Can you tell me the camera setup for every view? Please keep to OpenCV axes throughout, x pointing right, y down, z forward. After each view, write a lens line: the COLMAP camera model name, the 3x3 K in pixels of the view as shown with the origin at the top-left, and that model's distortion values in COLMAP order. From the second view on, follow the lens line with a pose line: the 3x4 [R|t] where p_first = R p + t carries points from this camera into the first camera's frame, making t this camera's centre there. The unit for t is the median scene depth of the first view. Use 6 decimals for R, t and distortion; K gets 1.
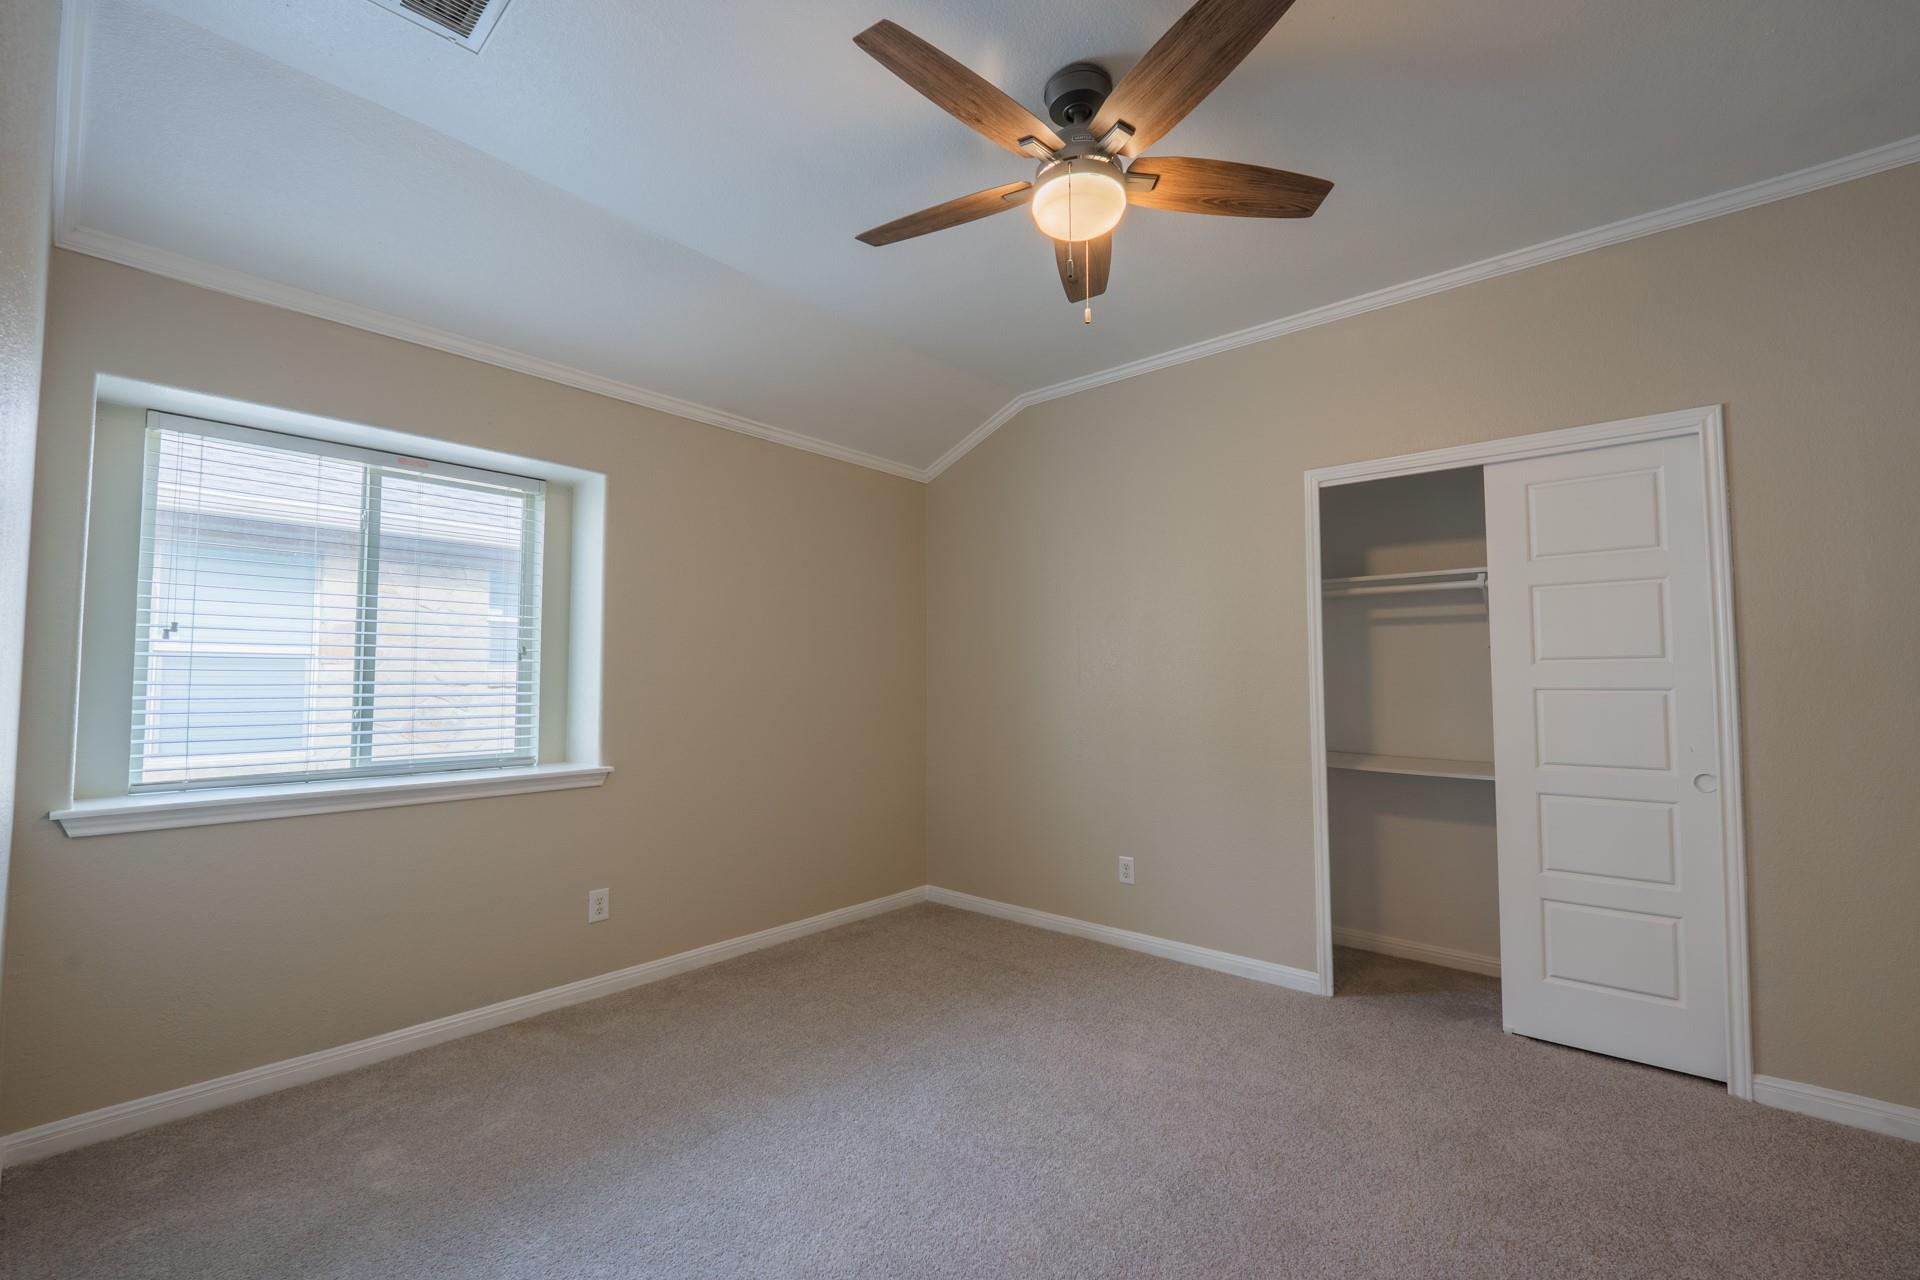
lens RADIAL K [[792.9, 0, 960.0], [0, 792.9, 640.0], [0, 0, 1]] dist [-0.001050, -0.000254]
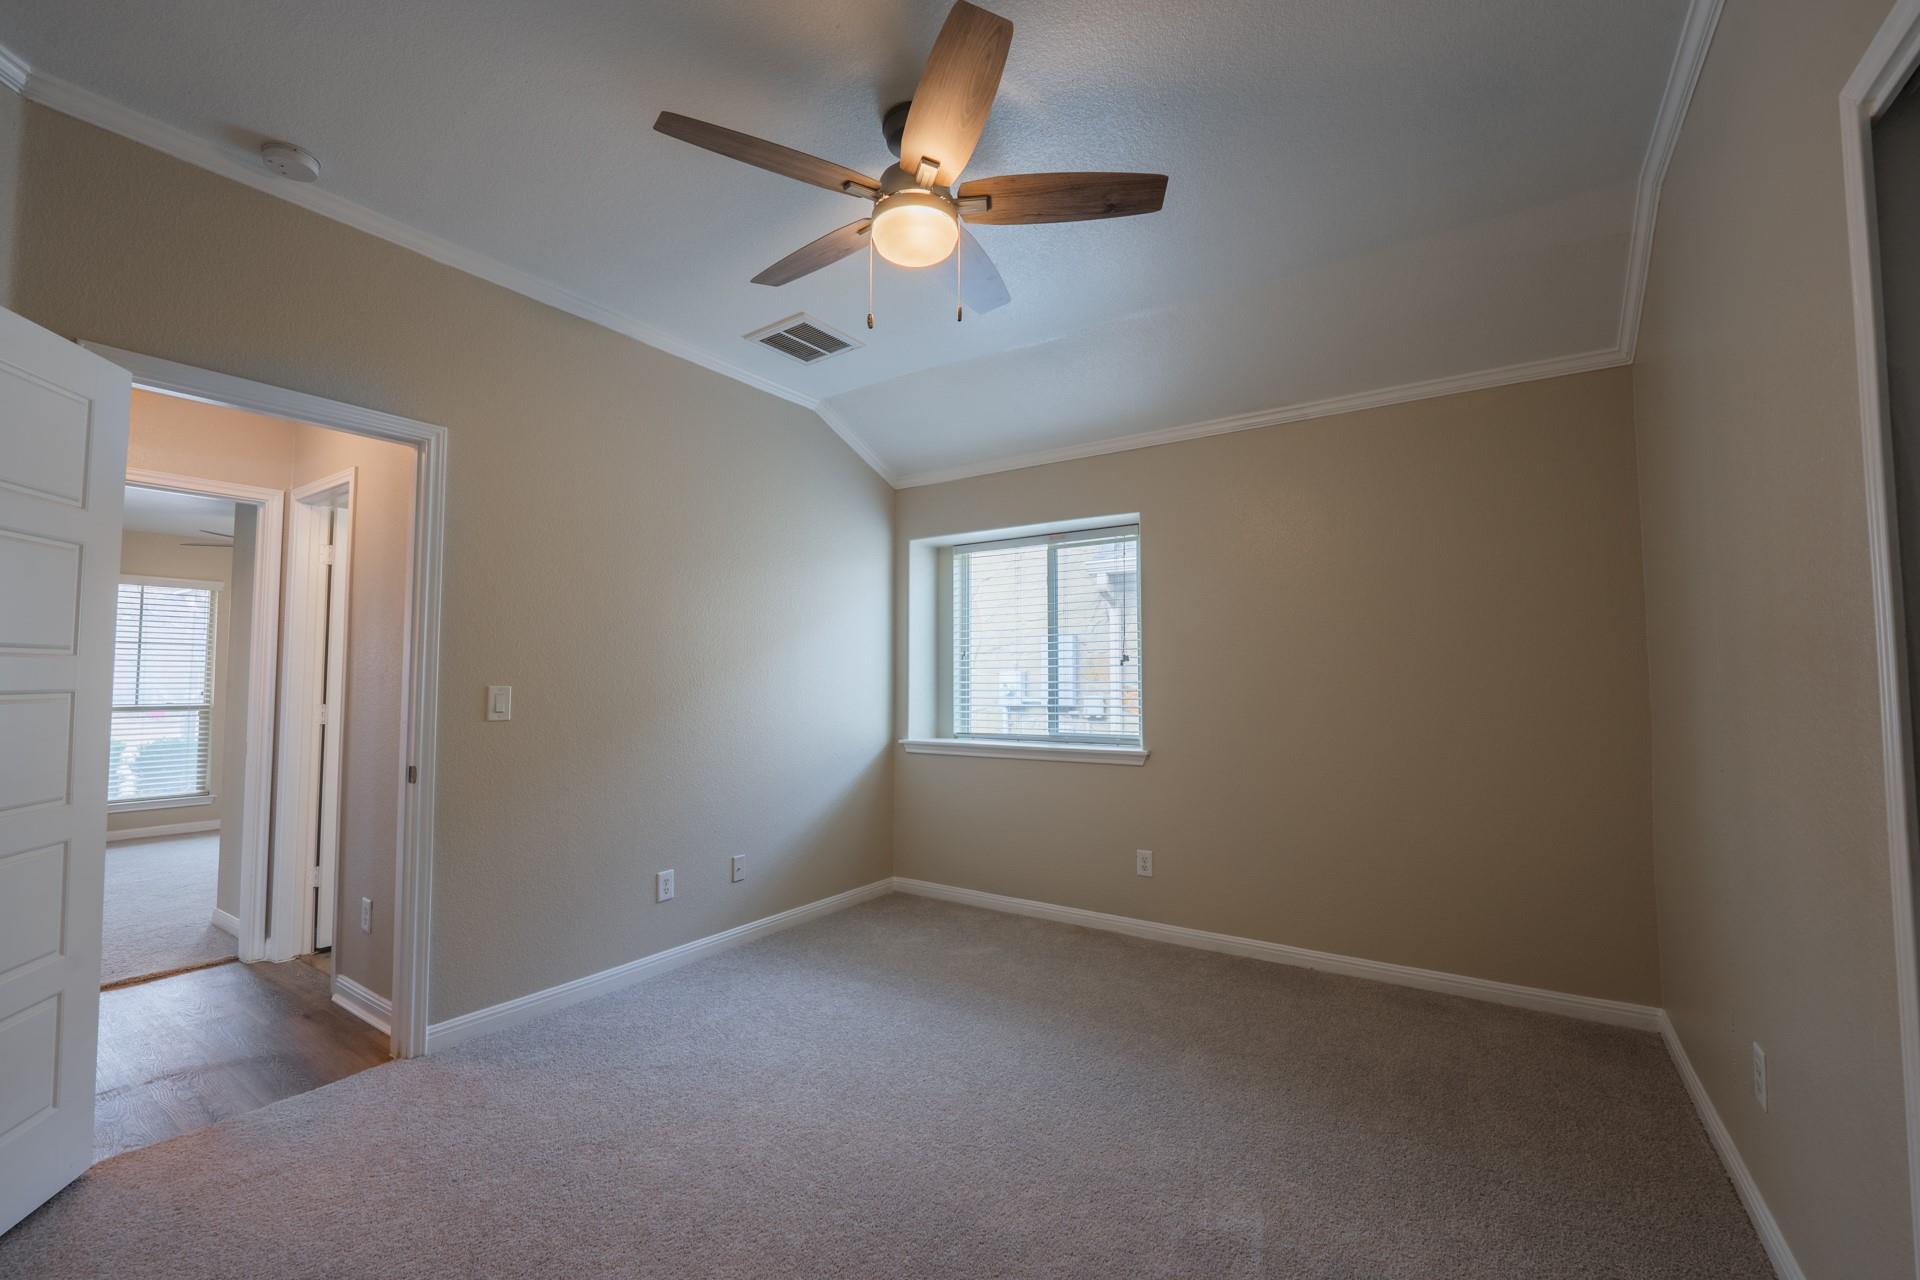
lens RADIAL K [[792.9, 0, 960.0], [0, 792.9, 640.0], [0, 0, 1]] dist [-0.001050, -0.000254]
pose [[0.130148, -0.049954, -0.990235, 0.789565], [0.055623, 0.997525, -0.043011, 0.027735], [0.989933, -0.049482, 0.132605, 0.607066]]
